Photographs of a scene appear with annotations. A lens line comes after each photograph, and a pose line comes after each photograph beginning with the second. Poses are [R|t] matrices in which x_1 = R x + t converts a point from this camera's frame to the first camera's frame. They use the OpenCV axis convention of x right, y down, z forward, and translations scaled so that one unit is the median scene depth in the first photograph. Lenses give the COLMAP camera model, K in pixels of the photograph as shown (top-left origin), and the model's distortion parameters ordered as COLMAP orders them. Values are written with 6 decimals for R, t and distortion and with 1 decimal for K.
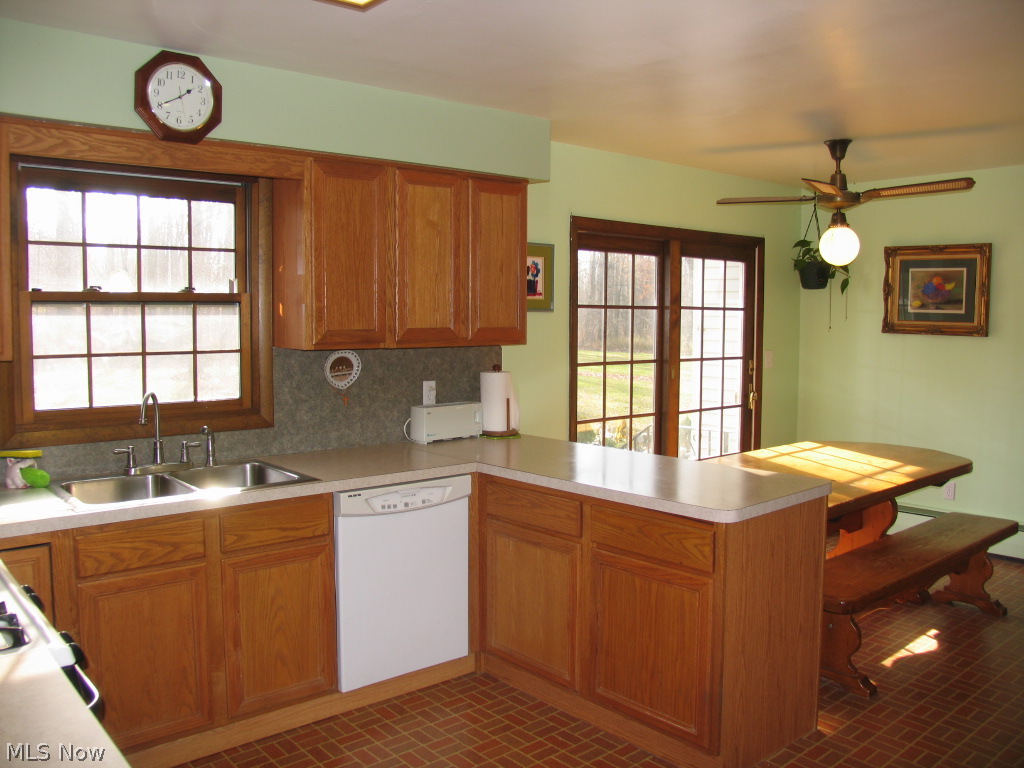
lens RADIAL K [[860.4, 0, 507.2], [0, 860.4, 379.4], [0, 0, 1]] dist [-0.166484, 0.125601]
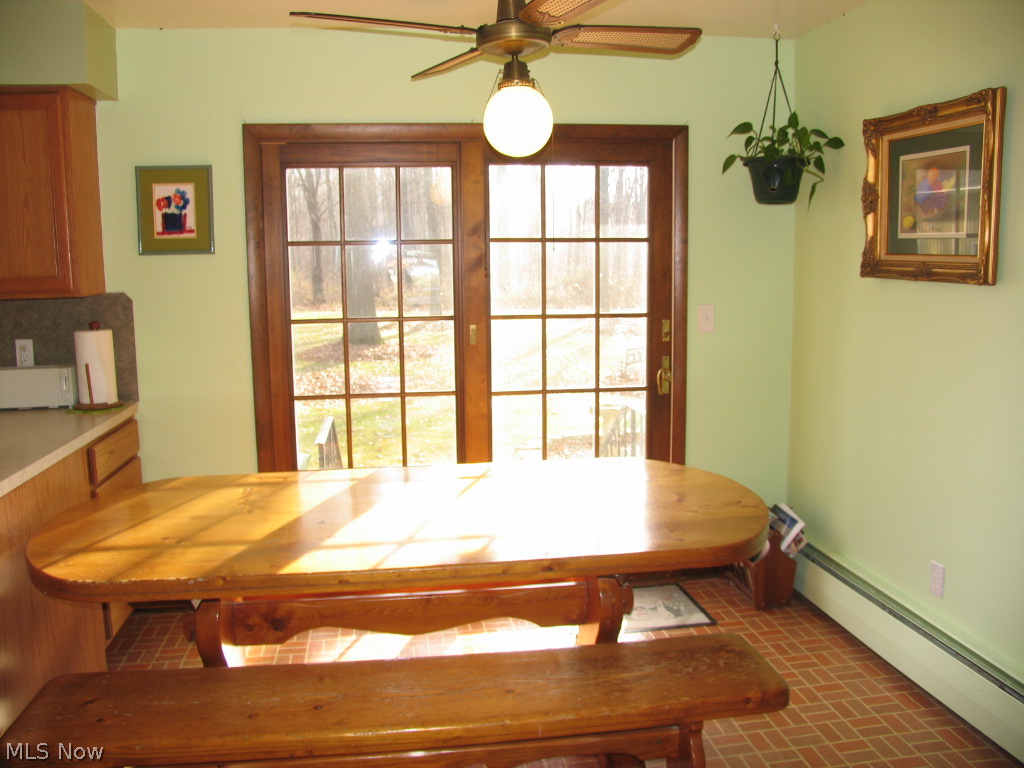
lens RADIAL K [[832.0, 0, 514.8], [0, 832.0, 367.6], [0, 0, 1]] dist [-0.159987, 0.126005]
pose [[0.845654, 0.058395, -0.530527, 0.777912], [-0.025496, 0.997282, 0.069132, -0.038970], [0.533122, -0.044936, 0.844844, 0.602946]]
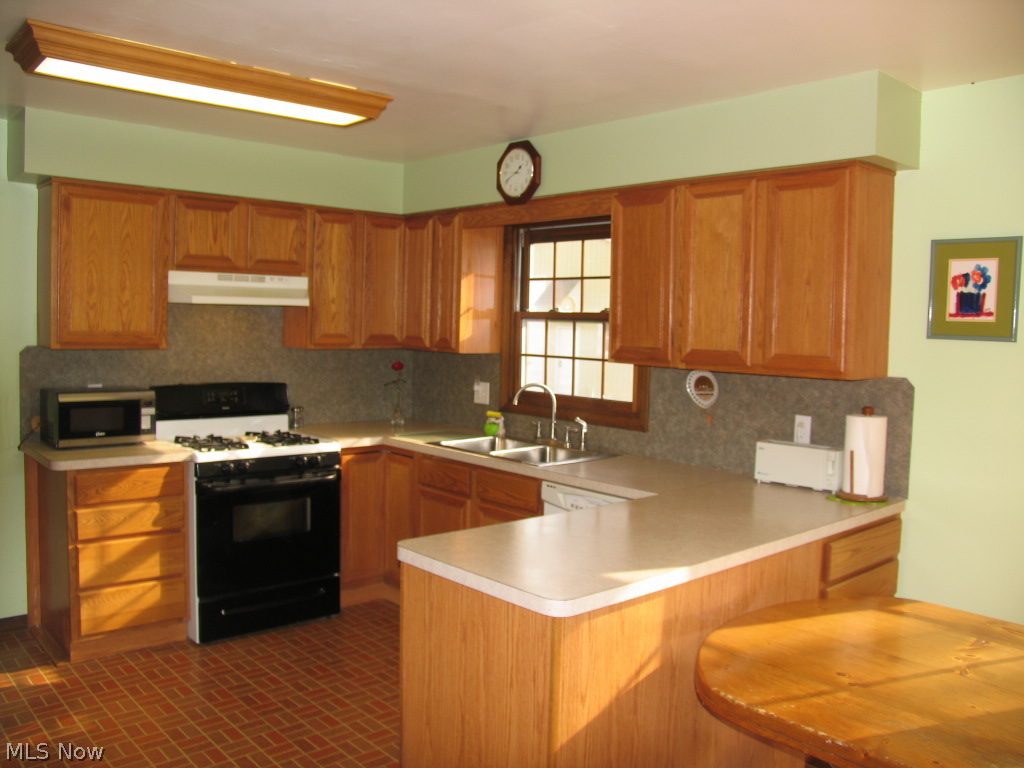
lens RADIAL K [[860.4, 0, 507.2], [0, 860.4, 379.4], [0, 0, 1]] dist [-0.166484, 0.125601]
pose [[0.021967, 0.065783, -0.997592, 0.761188], [-0.099383, 0.993034, 0.063294, -0.059647], [0.994807, 0.097754, 0.028352, 0.700647]]
